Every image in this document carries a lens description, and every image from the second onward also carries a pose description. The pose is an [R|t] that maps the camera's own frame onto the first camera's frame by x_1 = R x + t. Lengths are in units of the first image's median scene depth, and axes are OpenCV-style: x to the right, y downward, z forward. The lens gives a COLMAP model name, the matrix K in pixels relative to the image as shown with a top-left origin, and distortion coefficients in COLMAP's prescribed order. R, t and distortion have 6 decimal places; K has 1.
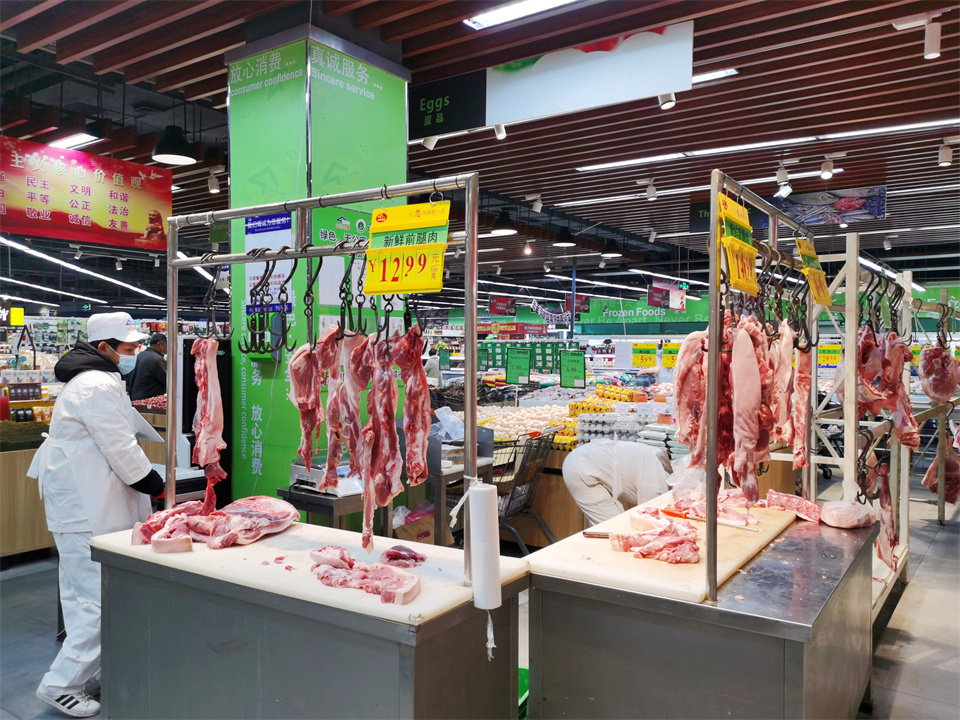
lens RADIAL K [[774.4, 0, 479.3], [0, 774.4, 359.9], [0, 0, 1]] dist [0.008015, 0.008870]
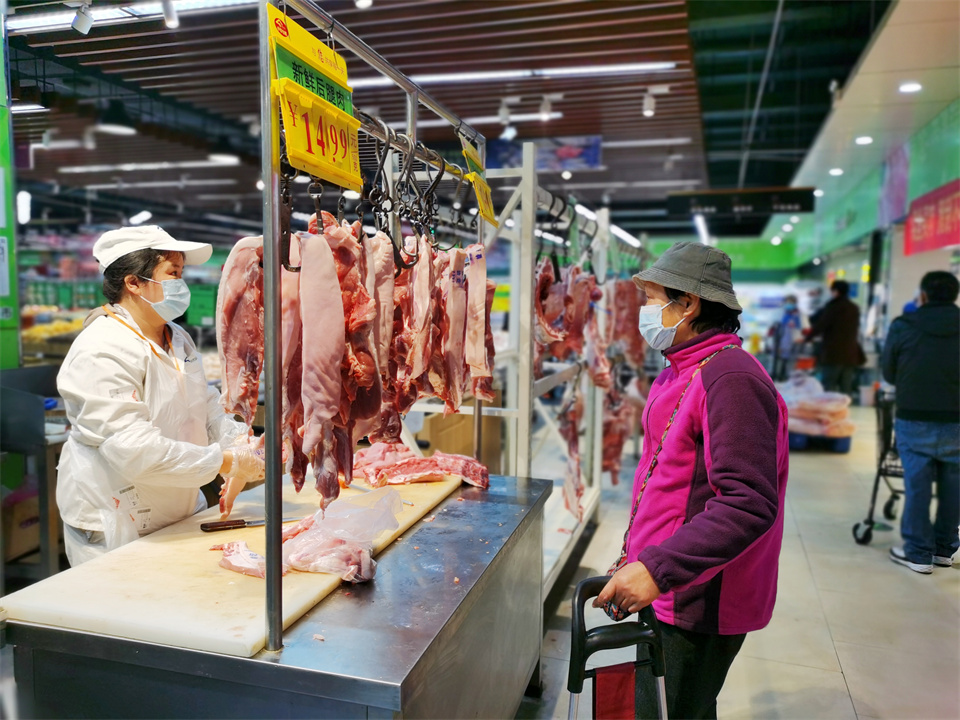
lens RADIAL K [[752.7, 0, 480.5], [0, 752.7, 360.9], [0, 0, 1]] dist [0.008298, -0.007300]
pose [[0.950701, -0.014152, 0.309787, 0.176946], [-0.009305, 0.997207, 0.074109, 0.011179], [-0.309970, -0.073338, 0.947913, 0.232178]]
